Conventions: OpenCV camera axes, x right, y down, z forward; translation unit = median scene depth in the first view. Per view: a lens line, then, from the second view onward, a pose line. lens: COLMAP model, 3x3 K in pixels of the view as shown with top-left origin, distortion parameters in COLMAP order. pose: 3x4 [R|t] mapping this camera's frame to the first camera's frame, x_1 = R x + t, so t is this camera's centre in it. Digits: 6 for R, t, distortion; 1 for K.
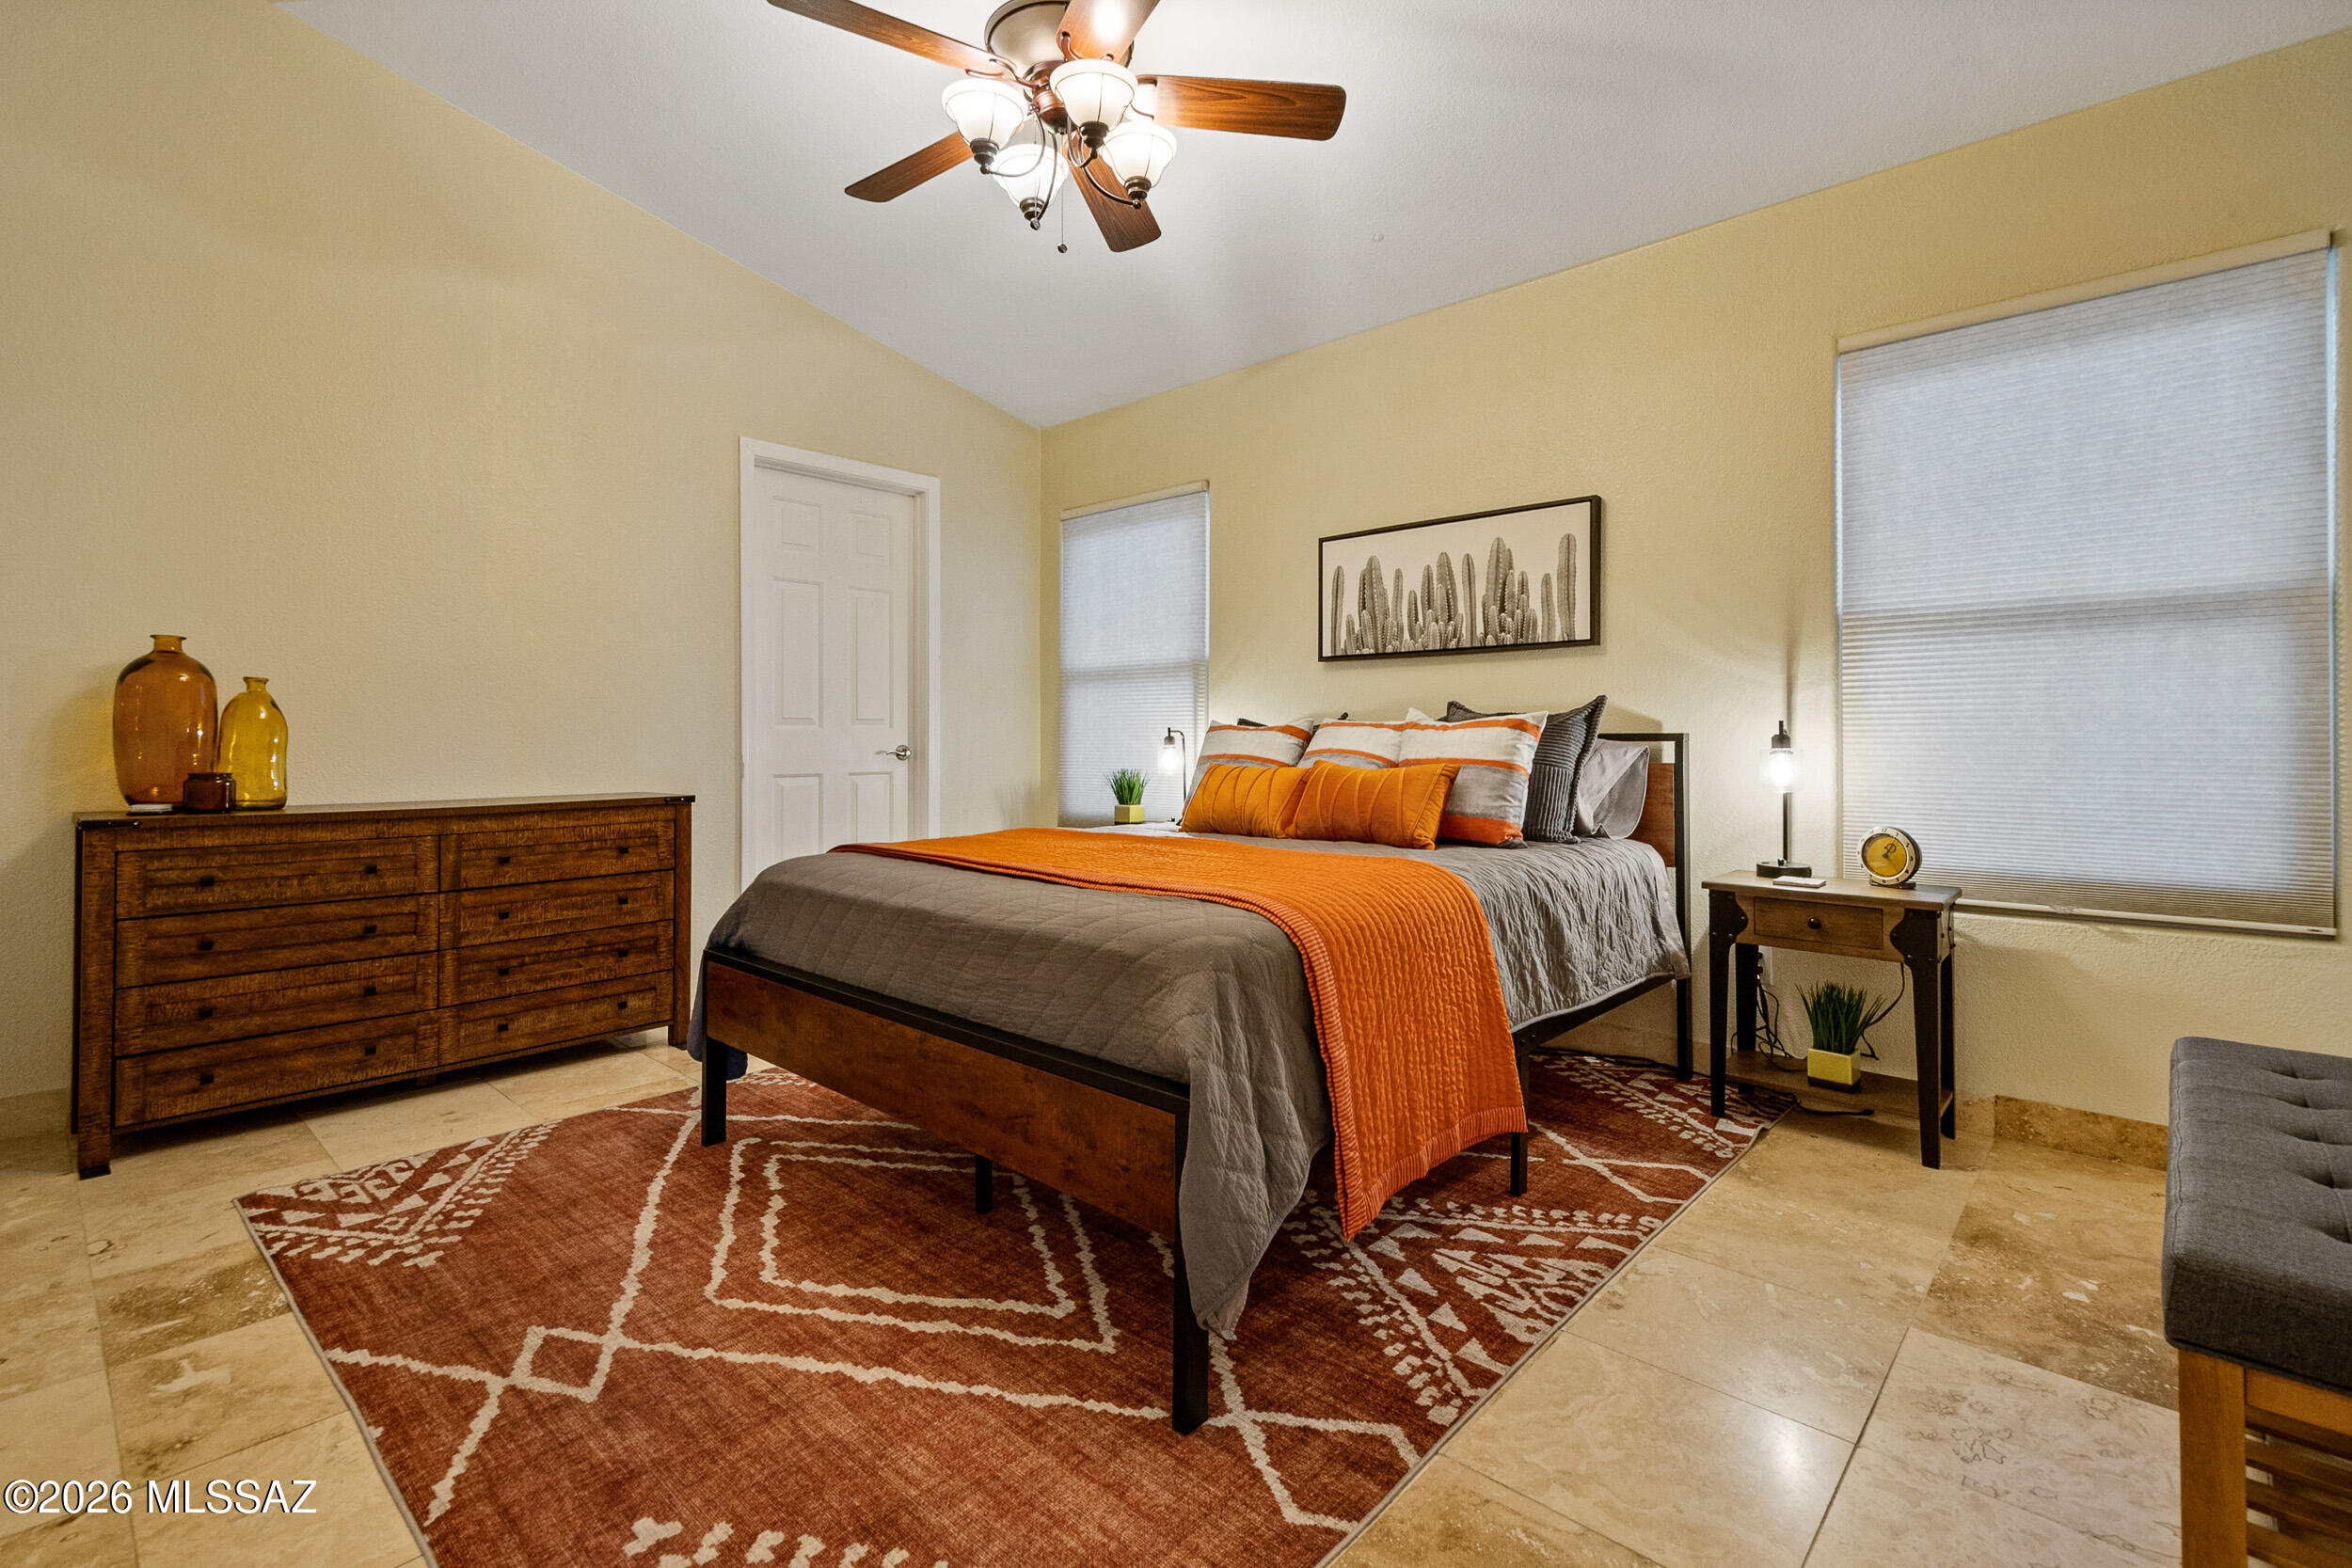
lens RADIAL K [[1037.0, 0, 1156.9], [0, 1037.0, 730.7], [0, 0, 1]] dist [0.010884, -0.001318]
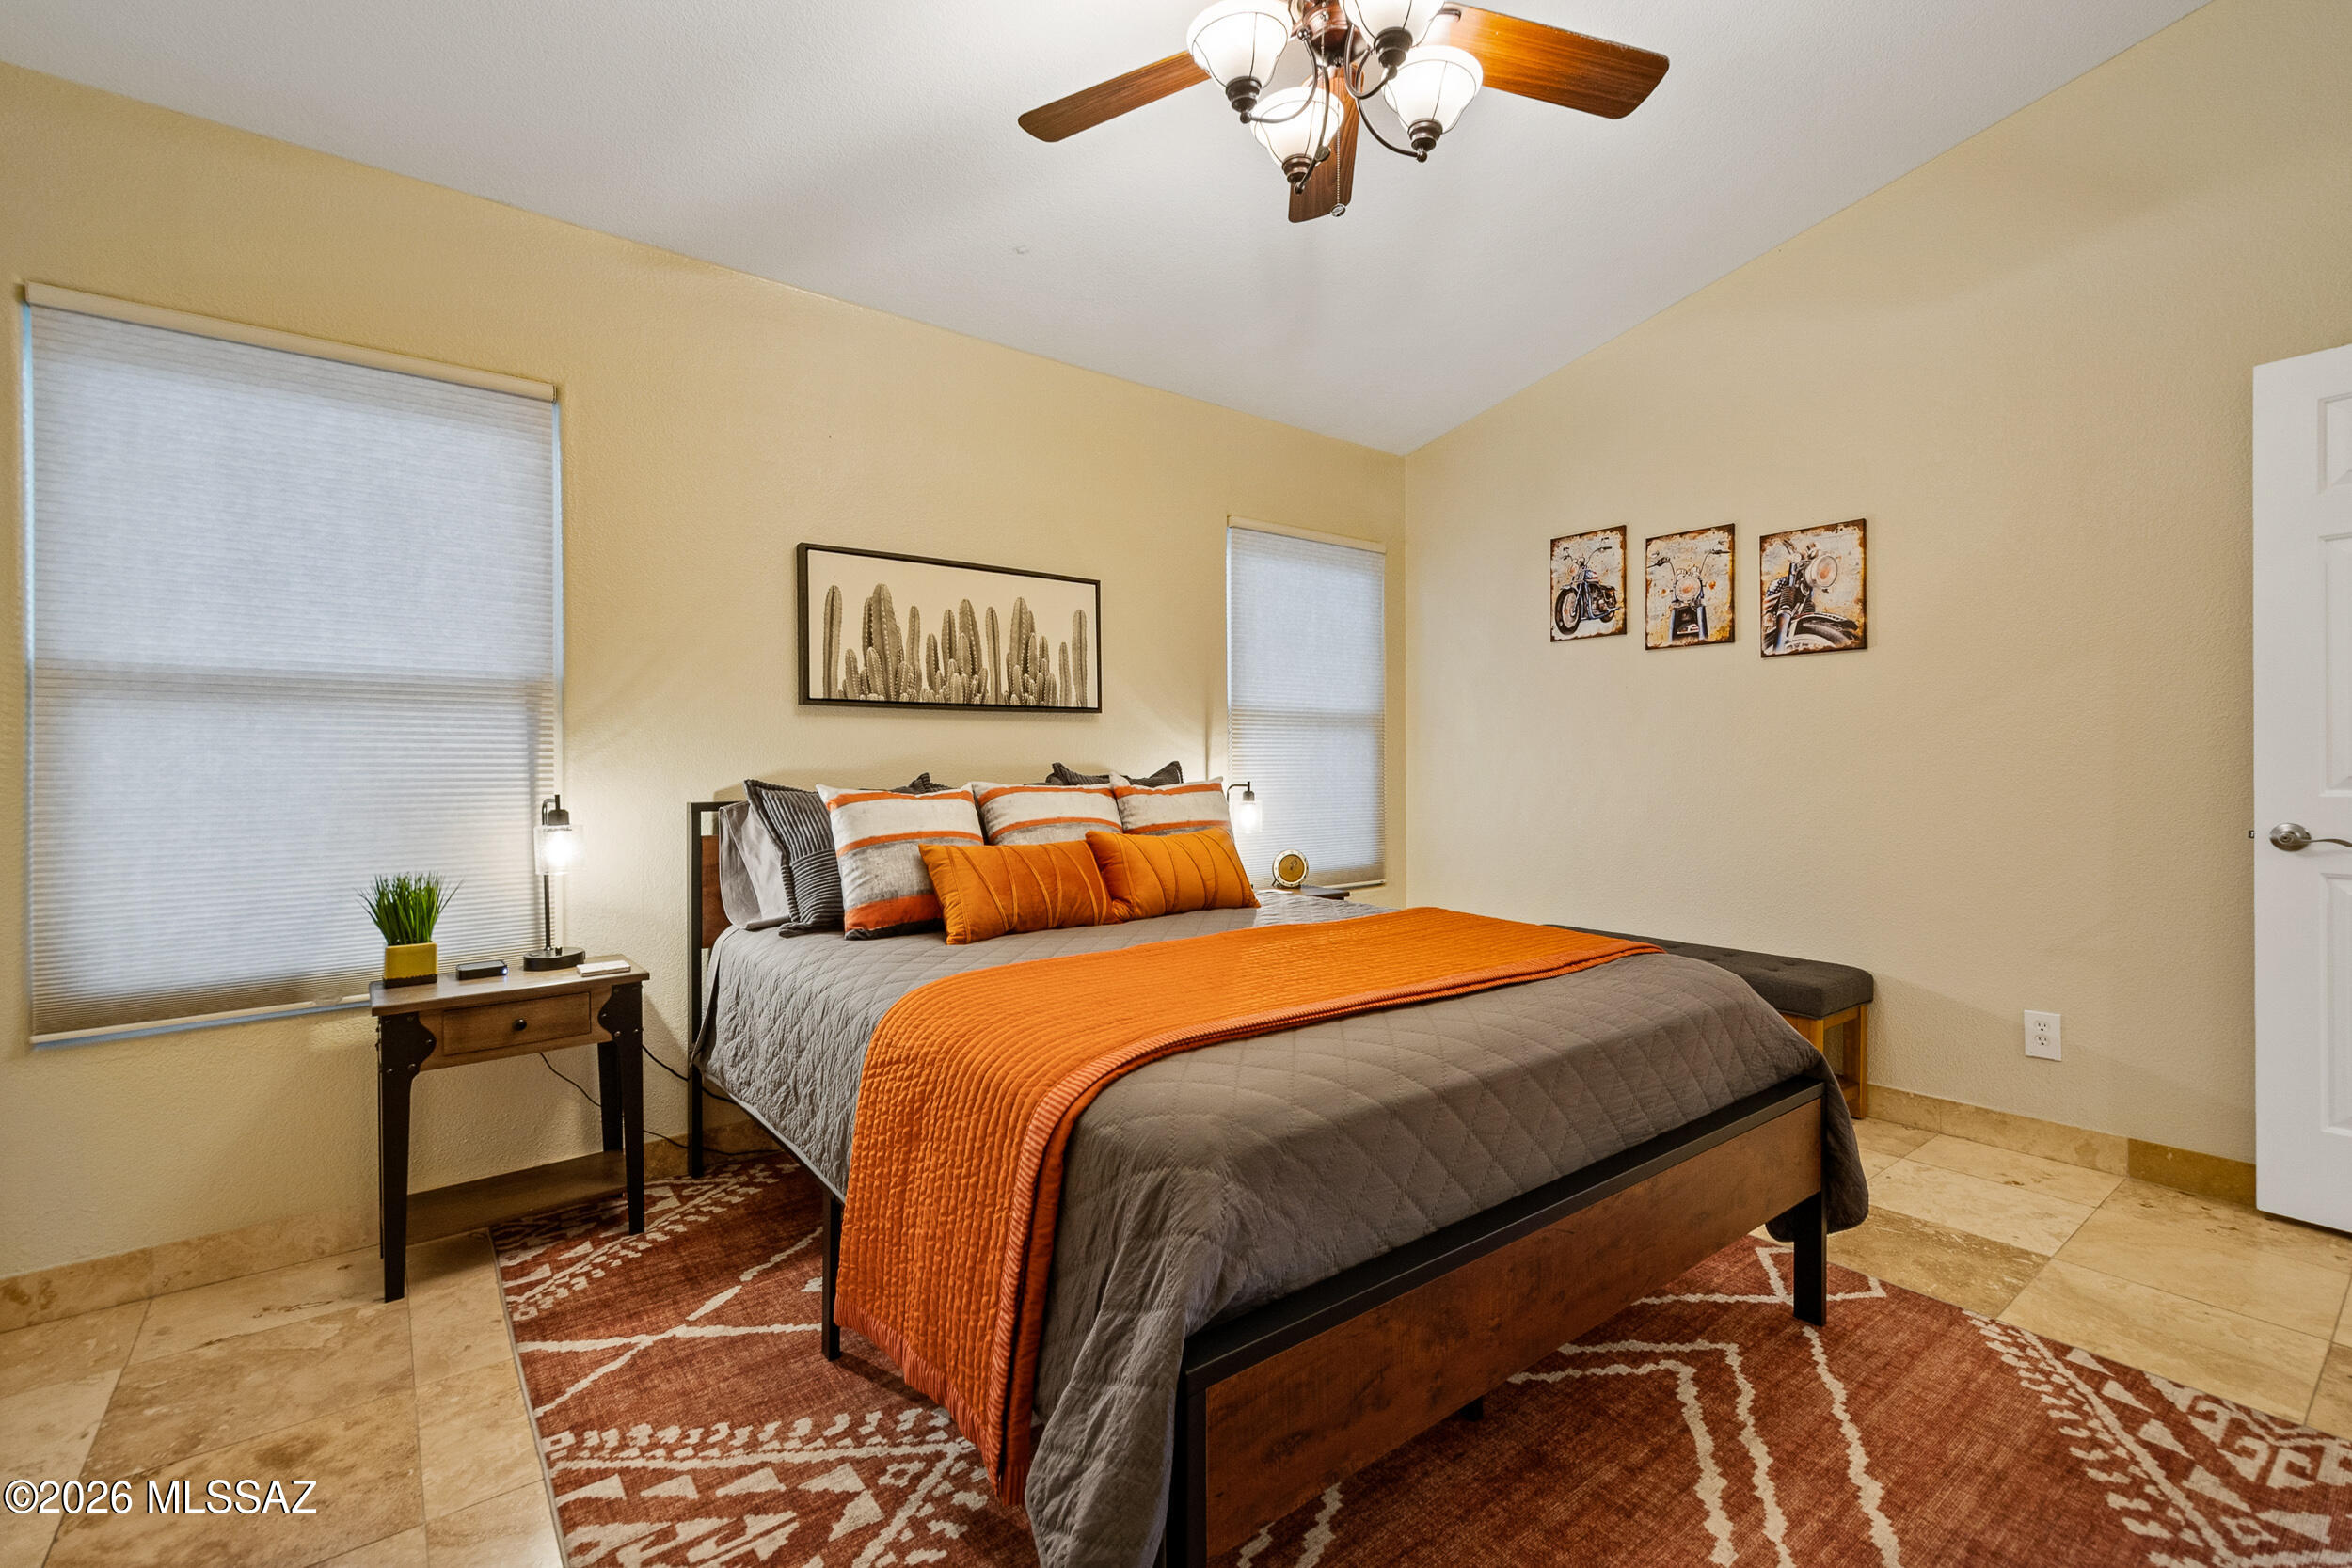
lens RADIAL K [[1037.0, 0, 1160.6], [0, 1037.0, 761.9], [0, 0, 1]] dist [0.010884, -0.001318]
pose [[0.169405, -0.002933, 0.985542, -0.820529], [-0.005768, 0.999975, 0.003967, -0.041806], [-0.985530, -0.006357, 0.169384, 0.899301]]
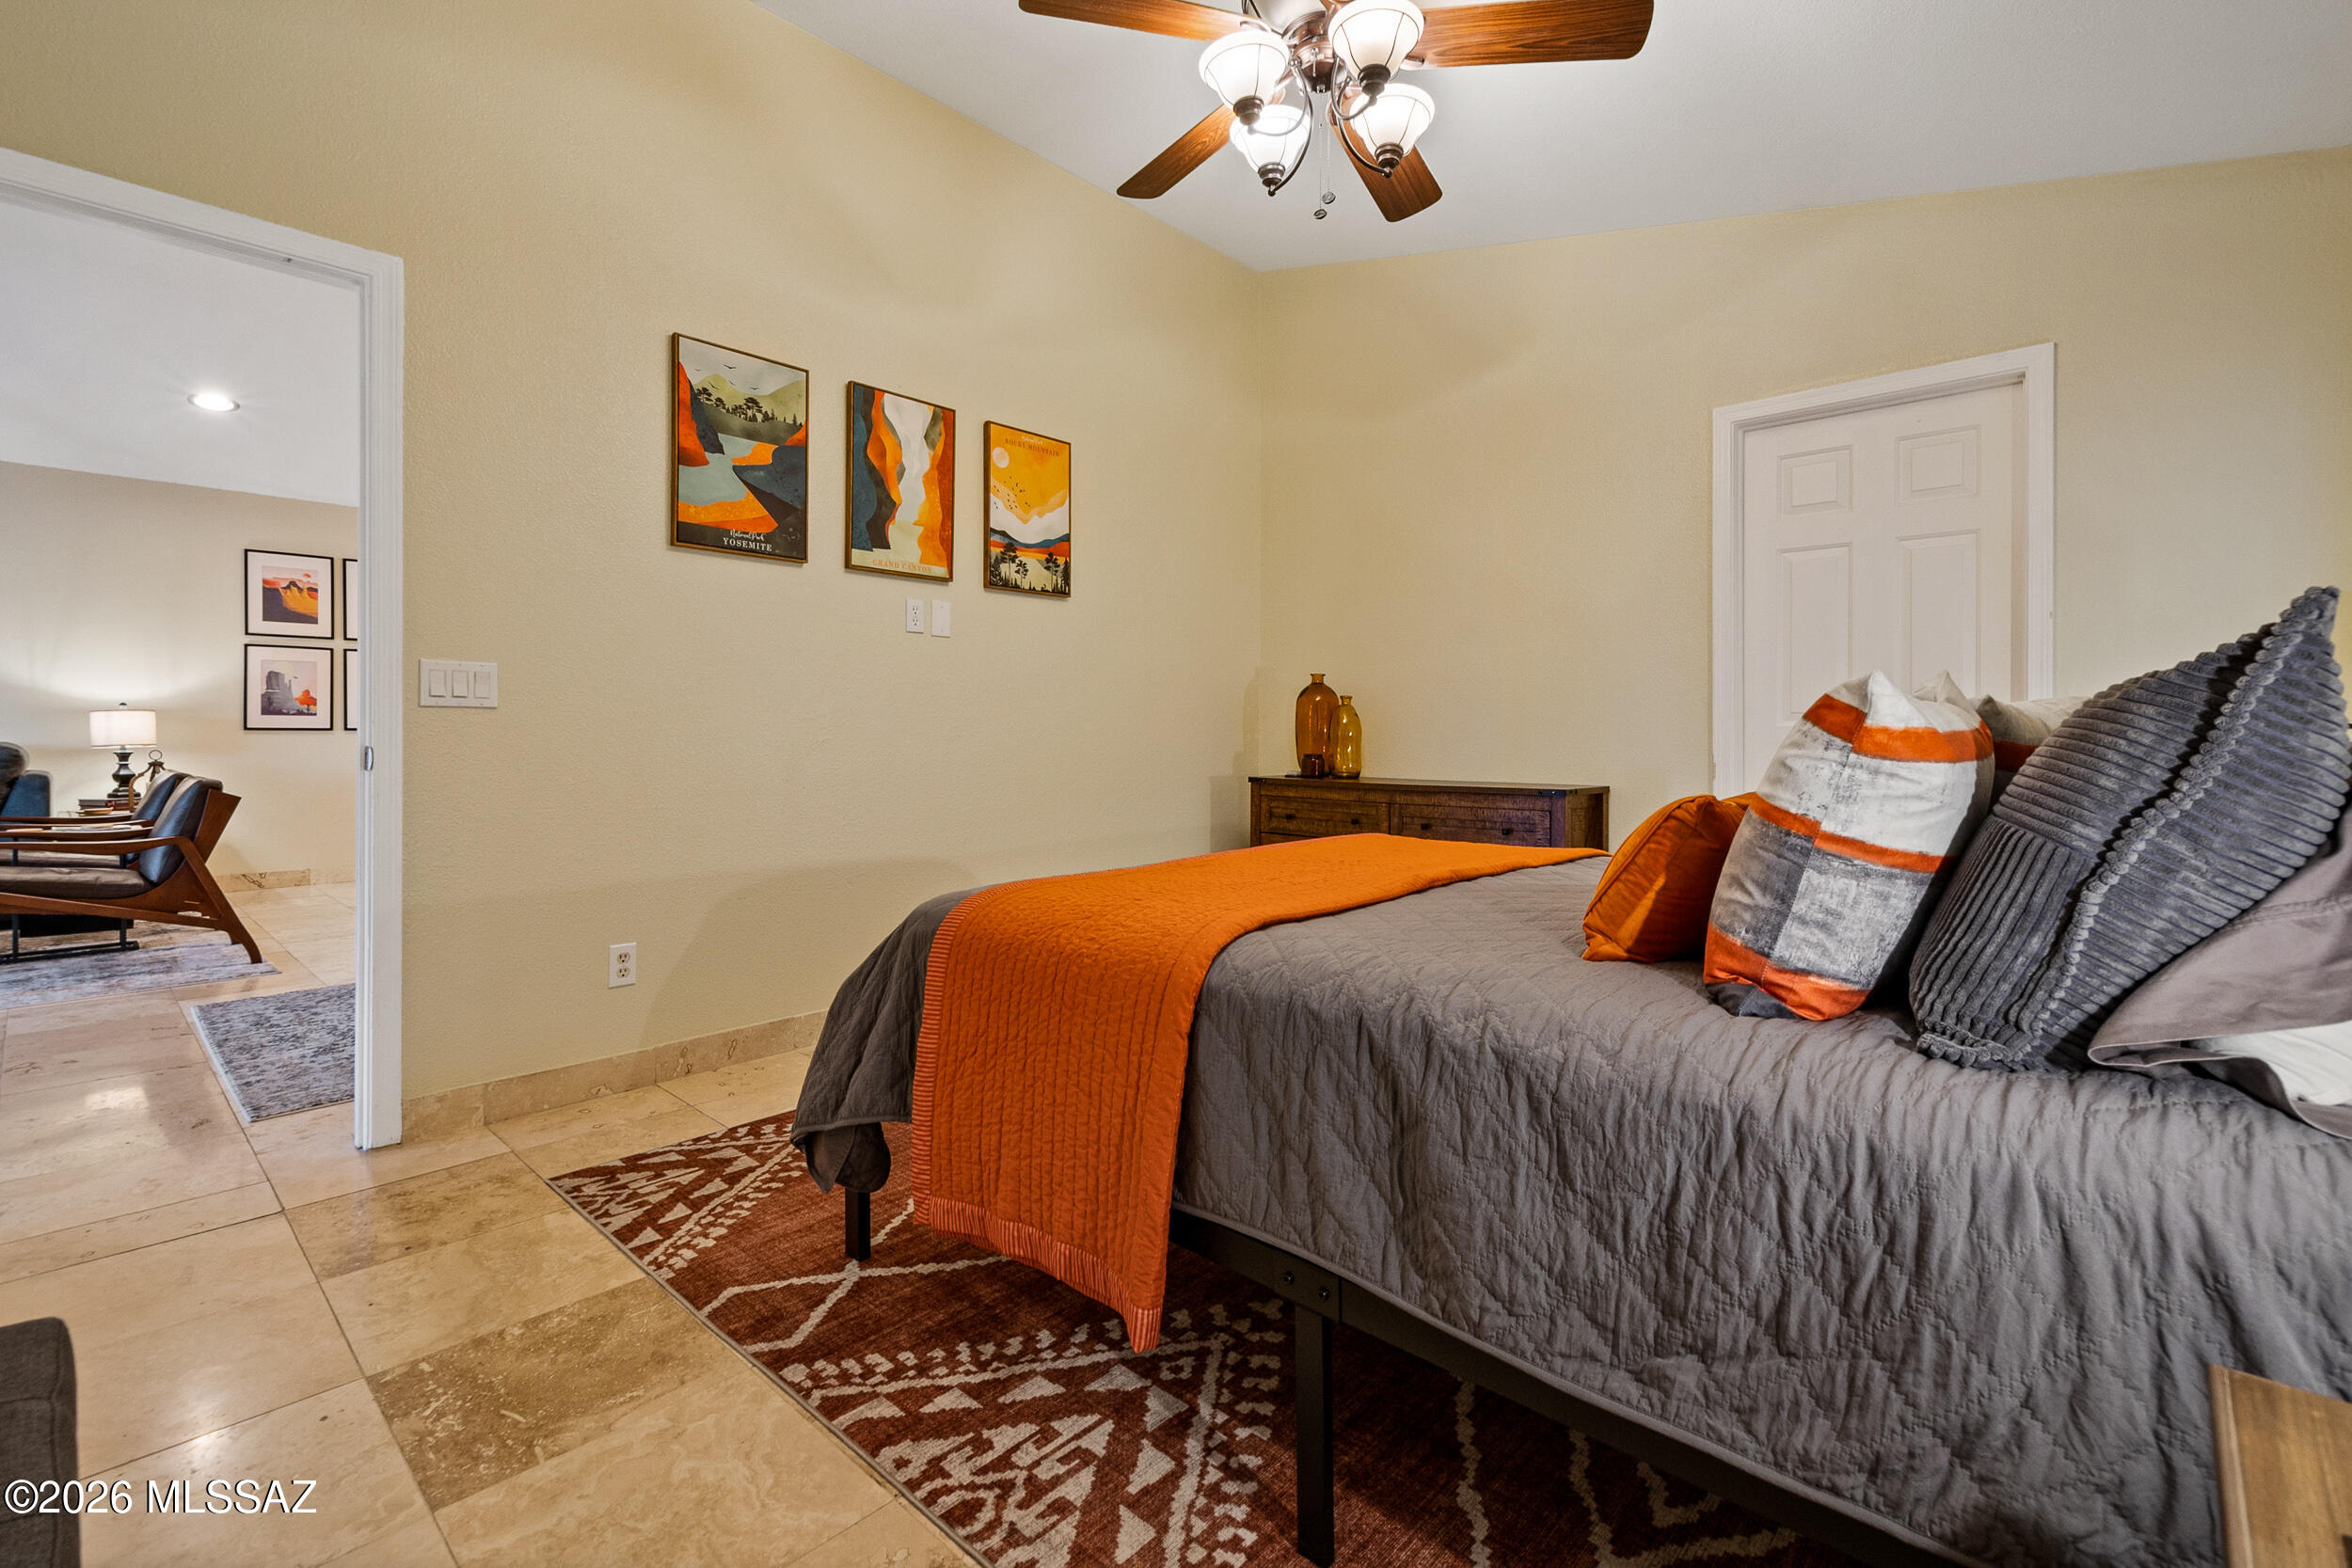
lens RADIAL K [[1037.0, 0, 1214.8], [0, 1037.0, 728.3], [0, 0, 1]] dist [0.010884, -0.001318]
pose [[0.040163, -0.001642, -0.999192, 0.762057], [0.004902, 0.999987, -0.001446, 0.000250], [0.999181, -0.004840, 0.040170, 0.779051]]
